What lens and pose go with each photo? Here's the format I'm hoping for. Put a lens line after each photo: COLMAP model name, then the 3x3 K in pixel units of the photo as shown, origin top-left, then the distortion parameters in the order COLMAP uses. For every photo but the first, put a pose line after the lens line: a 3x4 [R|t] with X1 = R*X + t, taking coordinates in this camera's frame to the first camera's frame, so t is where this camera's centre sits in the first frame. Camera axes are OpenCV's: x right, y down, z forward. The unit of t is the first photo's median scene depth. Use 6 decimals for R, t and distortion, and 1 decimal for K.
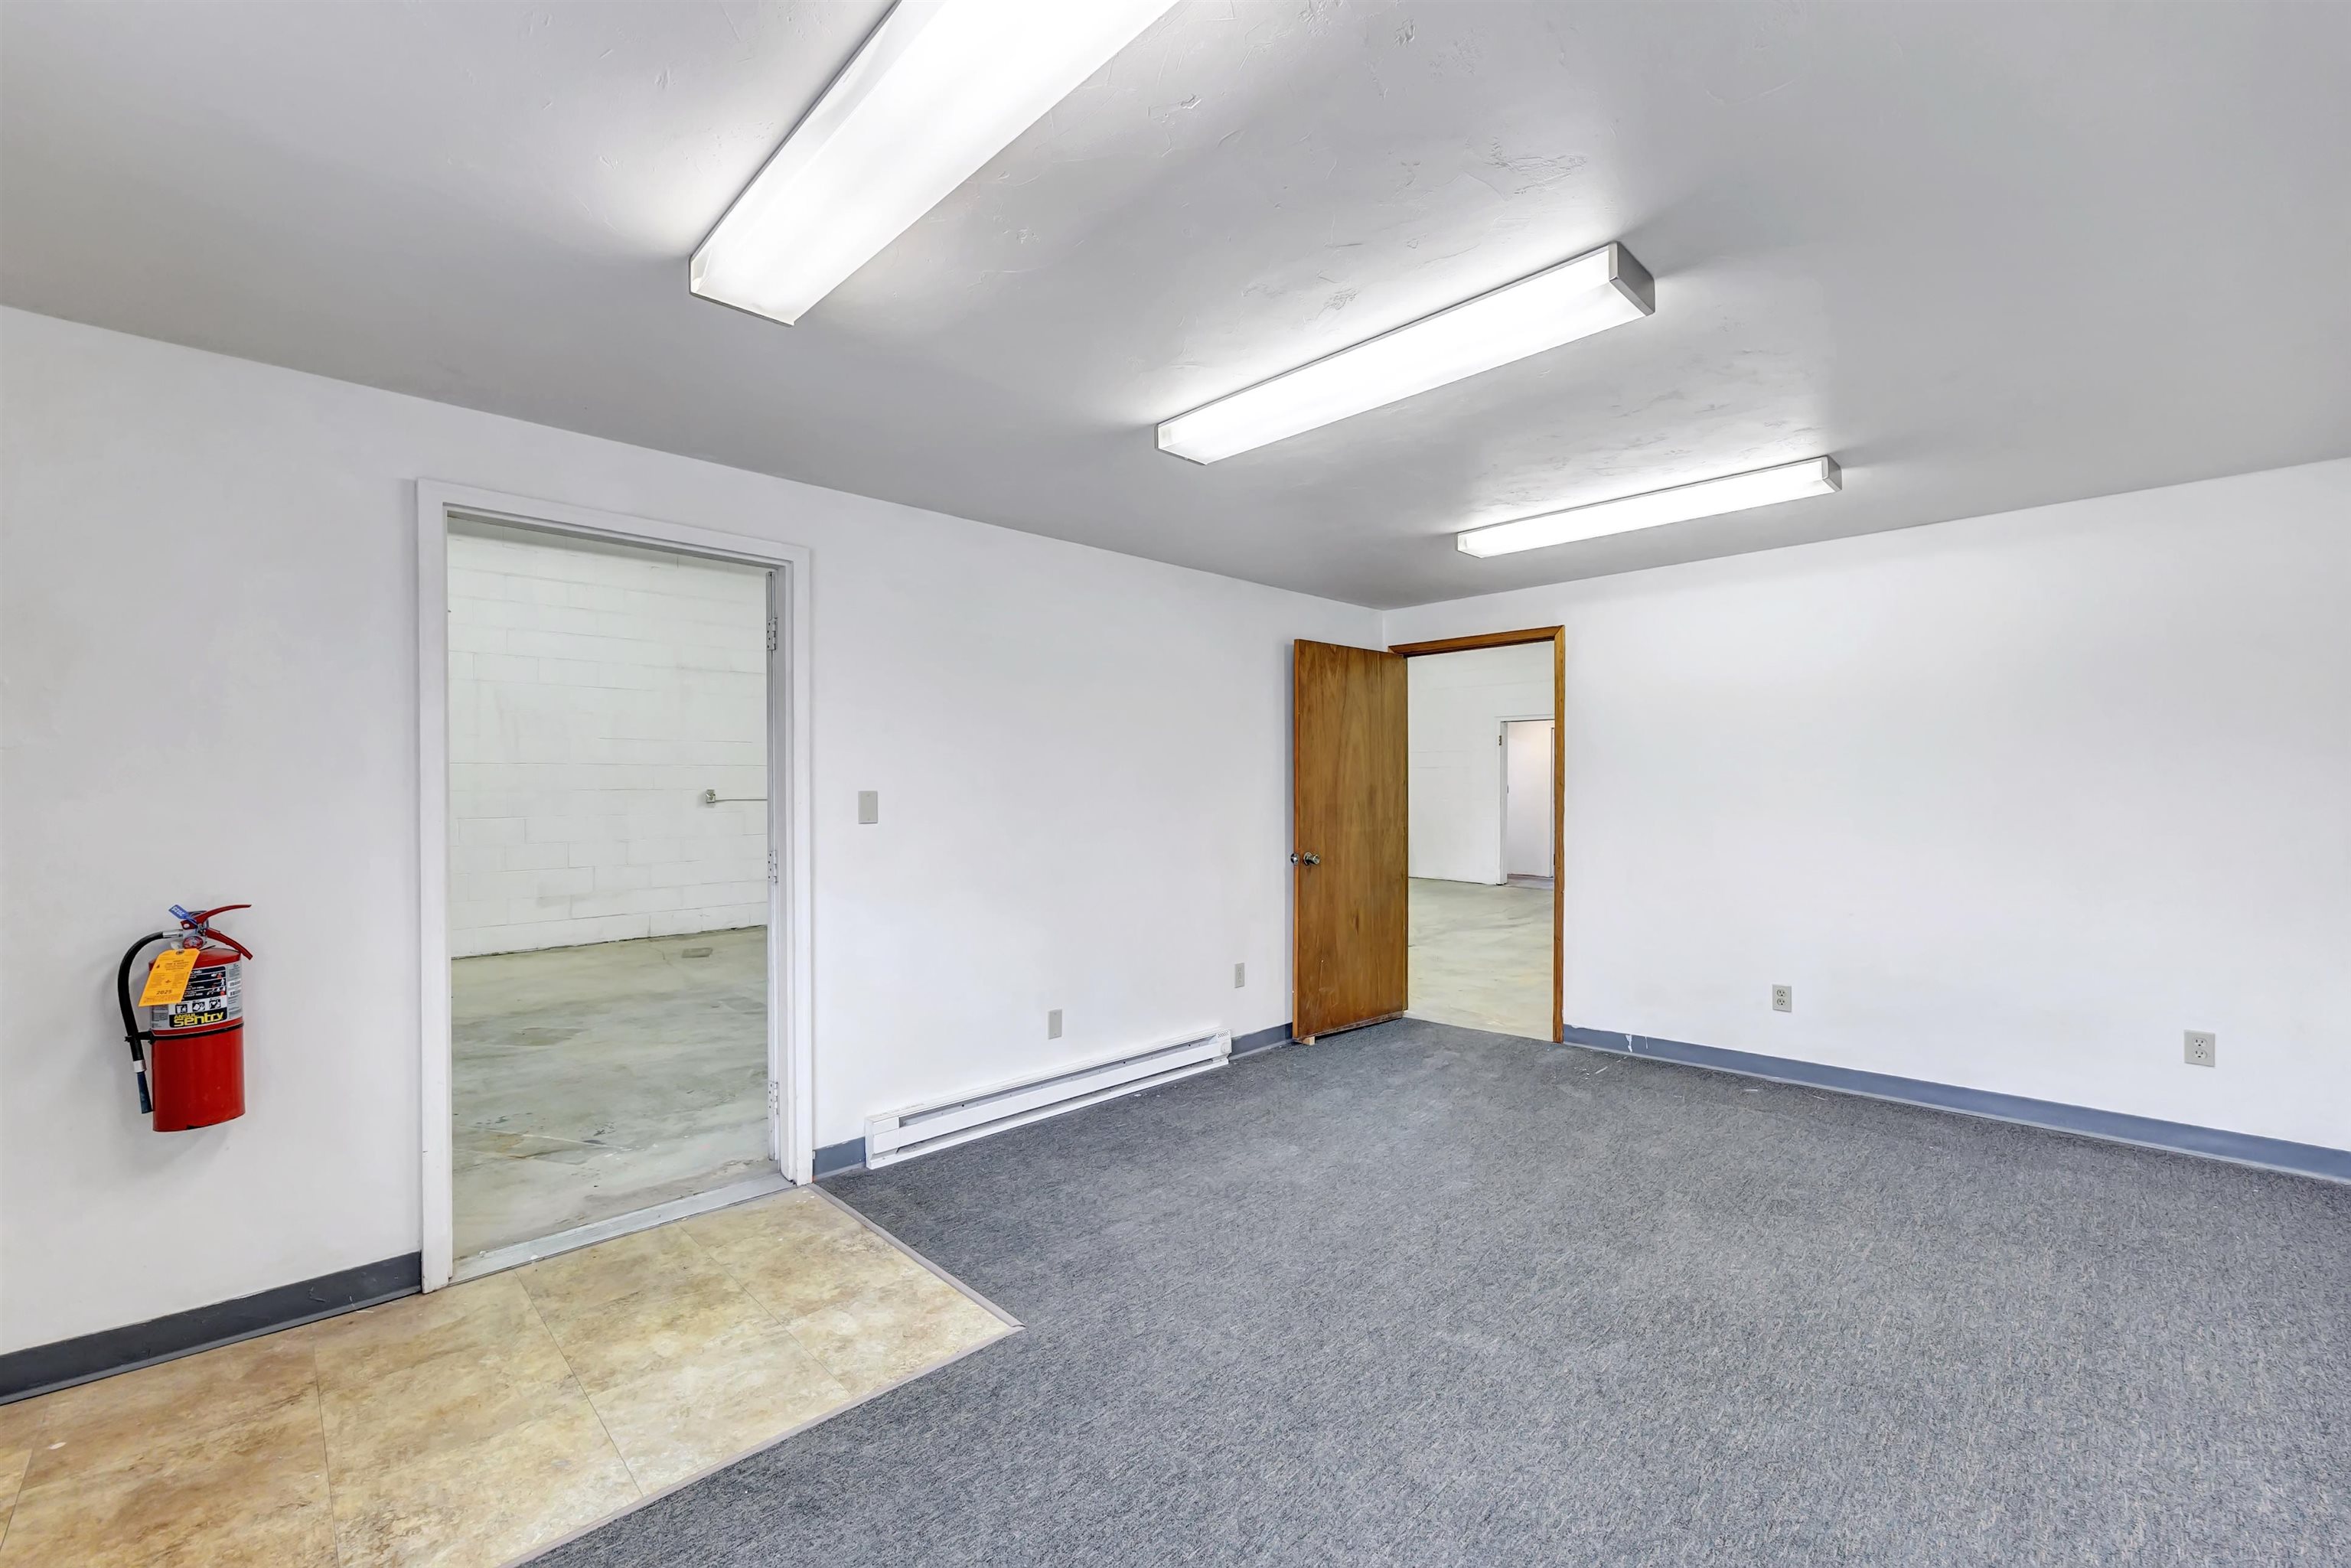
lens RADIAL K [[953.4, 0, 1175.2], [0, 953.4, 784.9], [0, 0, 1]] dist [-0.002734, -0.000130]
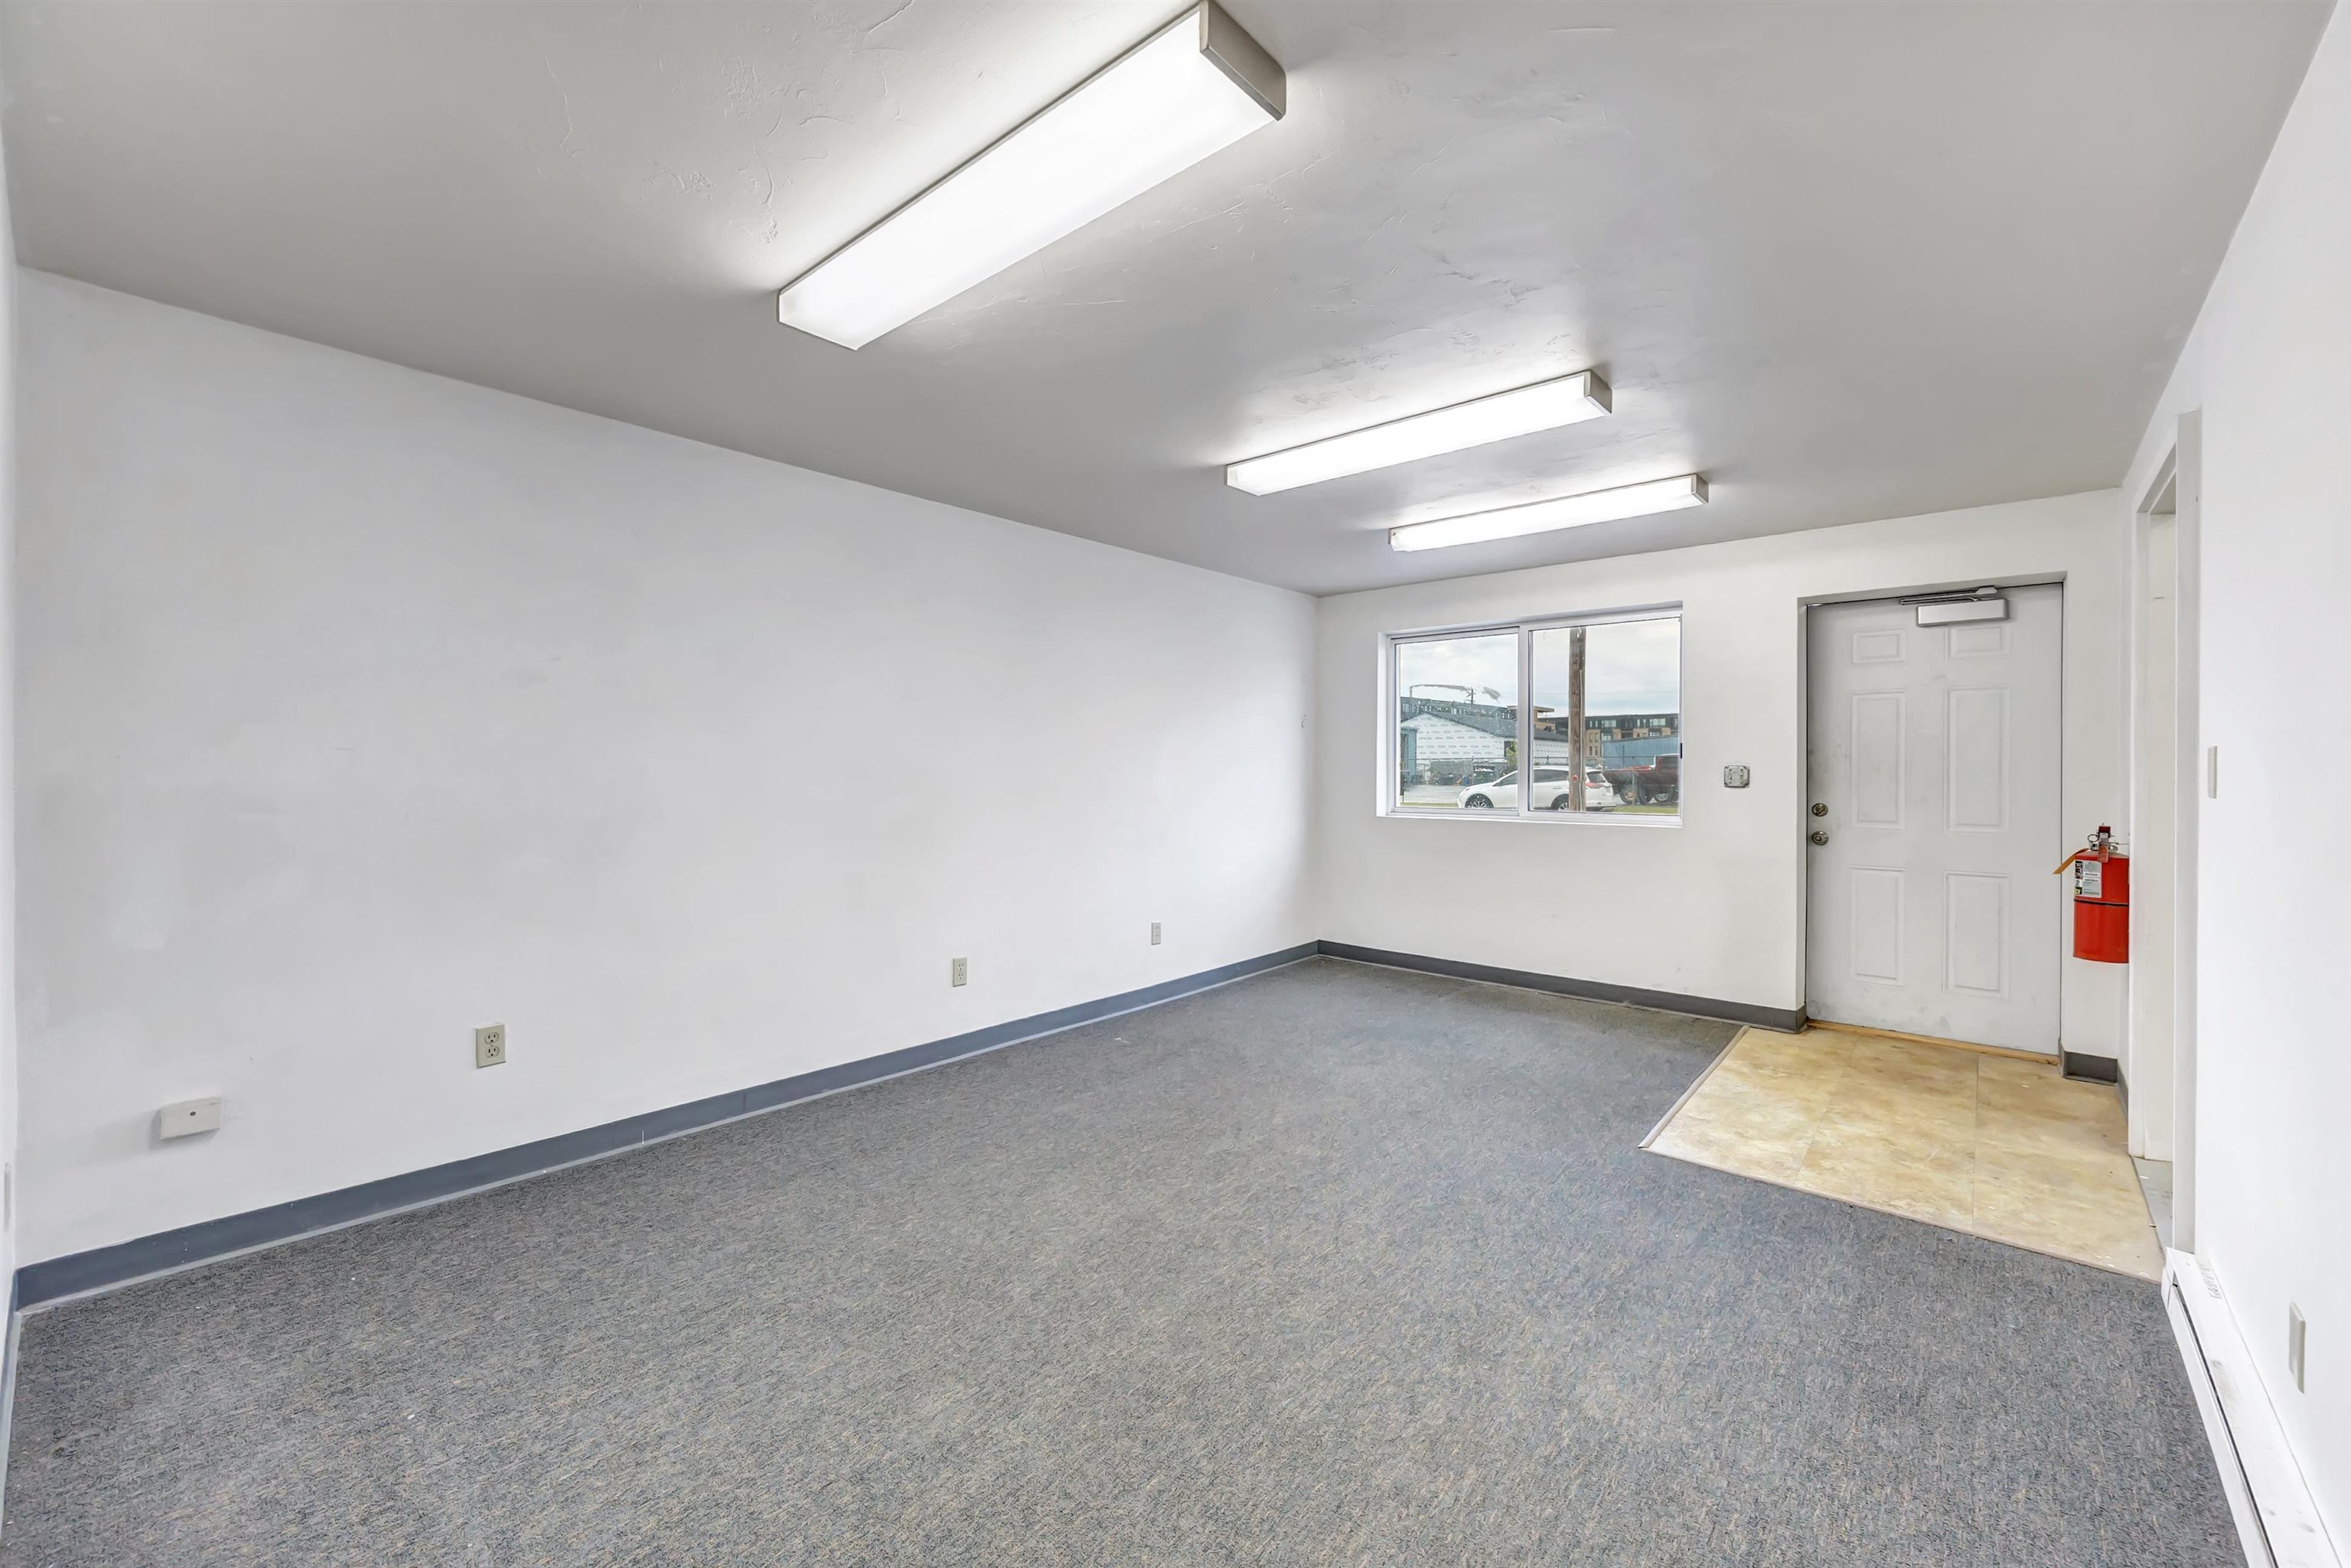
lens RADIAL K [[953.4, 0, 1176.1], [0, 953.4, 776.2], [0, 0, 1]] dist [-0.002734, -0.000130]
pose [[-0.996229, -0.001972, -0.086743, 0.558906], [-0.002802, 0.999951, 0.009450, 0.026311], [0.086720, 0.009658, -0.996186, 2.077416]]
